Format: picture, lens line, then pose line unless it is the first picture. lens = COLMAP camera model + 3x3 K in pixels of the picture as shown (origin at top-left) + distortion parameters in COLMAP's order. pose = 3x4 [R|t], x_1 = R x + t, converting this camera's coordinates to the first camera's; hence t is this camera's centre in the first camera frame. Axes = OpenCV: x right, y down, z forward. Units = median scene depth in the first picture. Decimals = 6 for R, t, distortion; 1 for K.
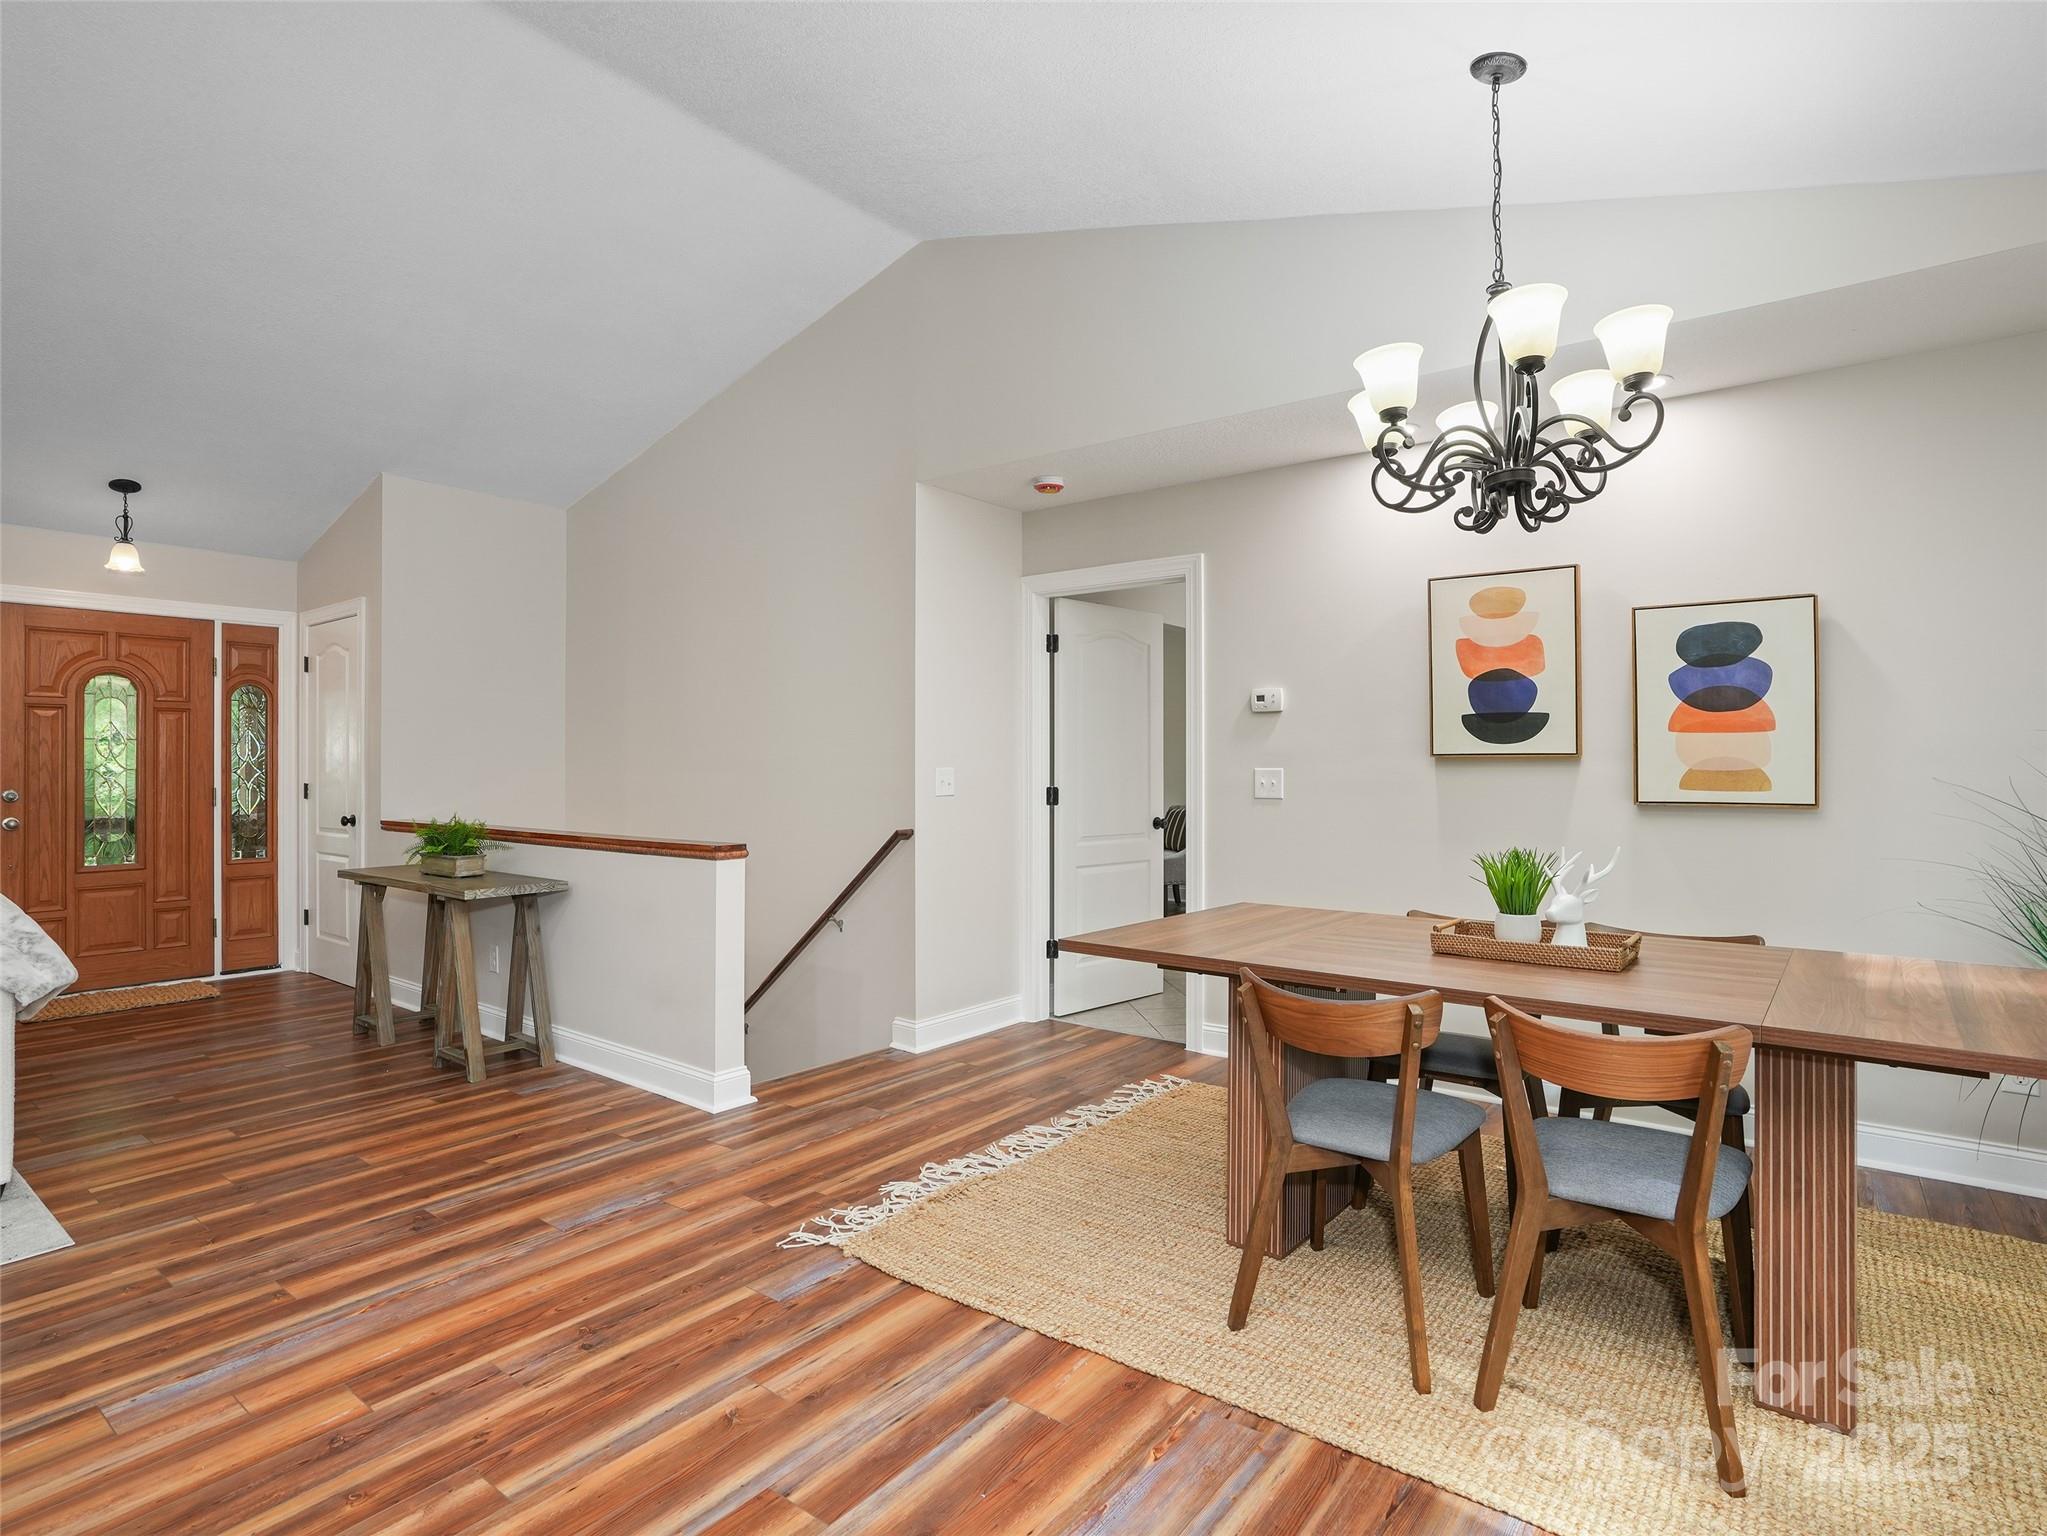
lens RADIAL K [[1066.6, 0, 1024.3], [0, 1066.6, 759.4], [0, 0, 1]] dist [-0.050973, 0.024481]
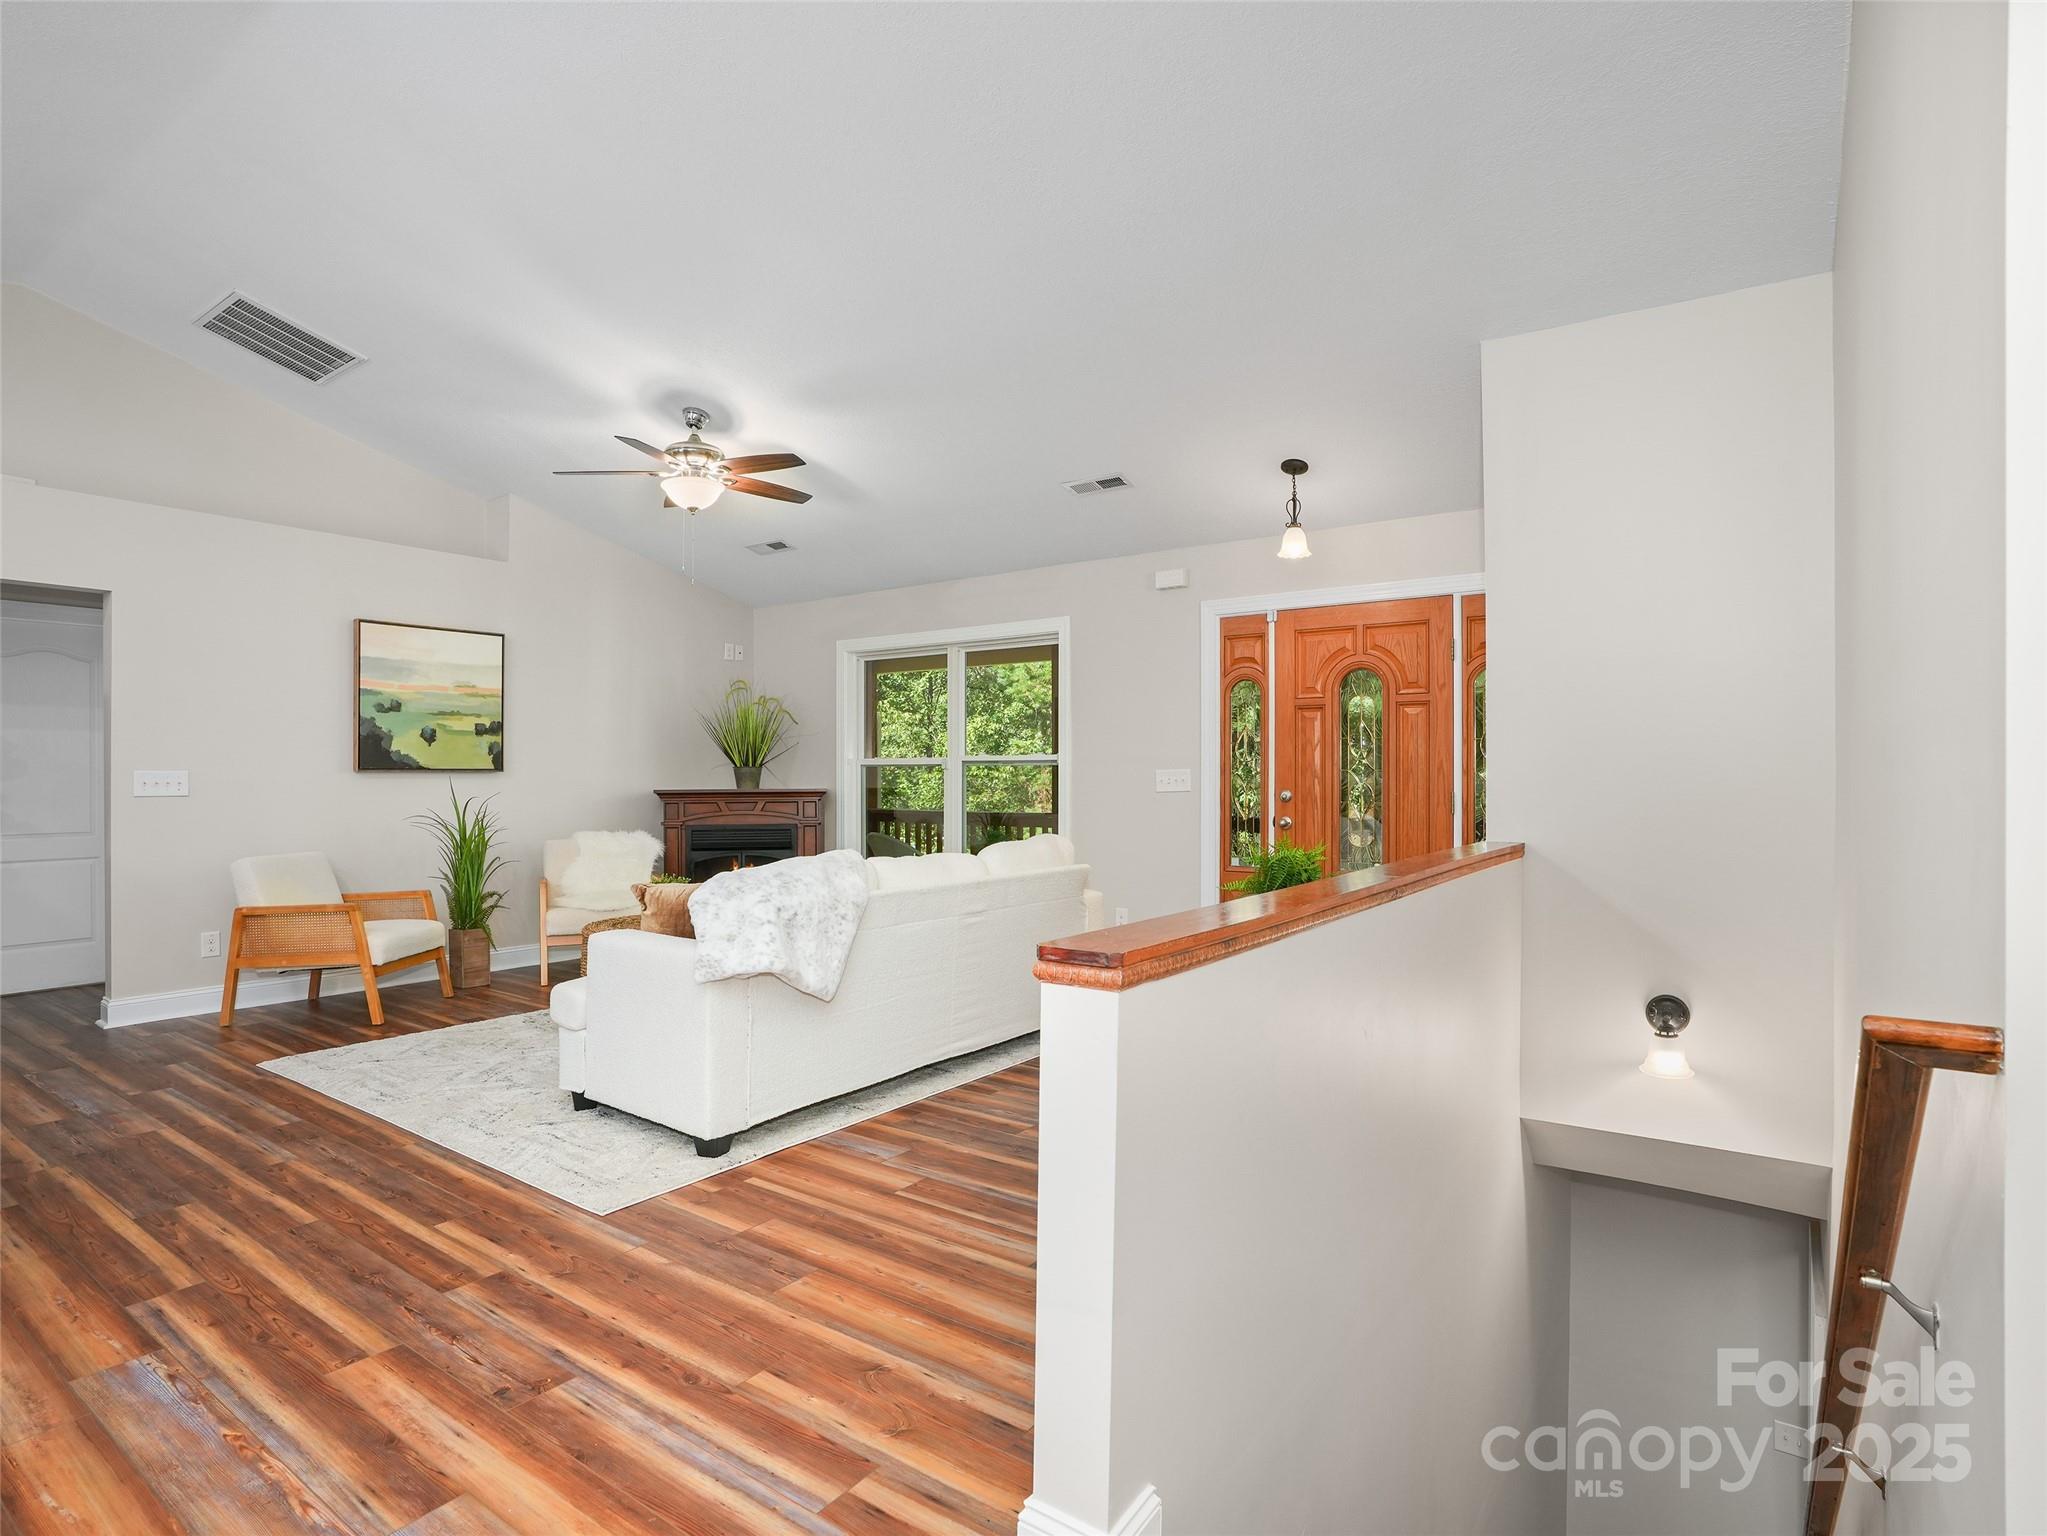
lens RADIAL K [[1066.6, 0, 1031.4], [0, 1066.6, 772.9], [0, 0, 1]] dist [-0.050973, 0.024481]
pose [[0.031894, -0.002254, -0.999489, 0.128772], [0.007949, 0.999966, -0.002002, 0.020114], [0.999460, -0.007881, 0.031911, 1.129382]]
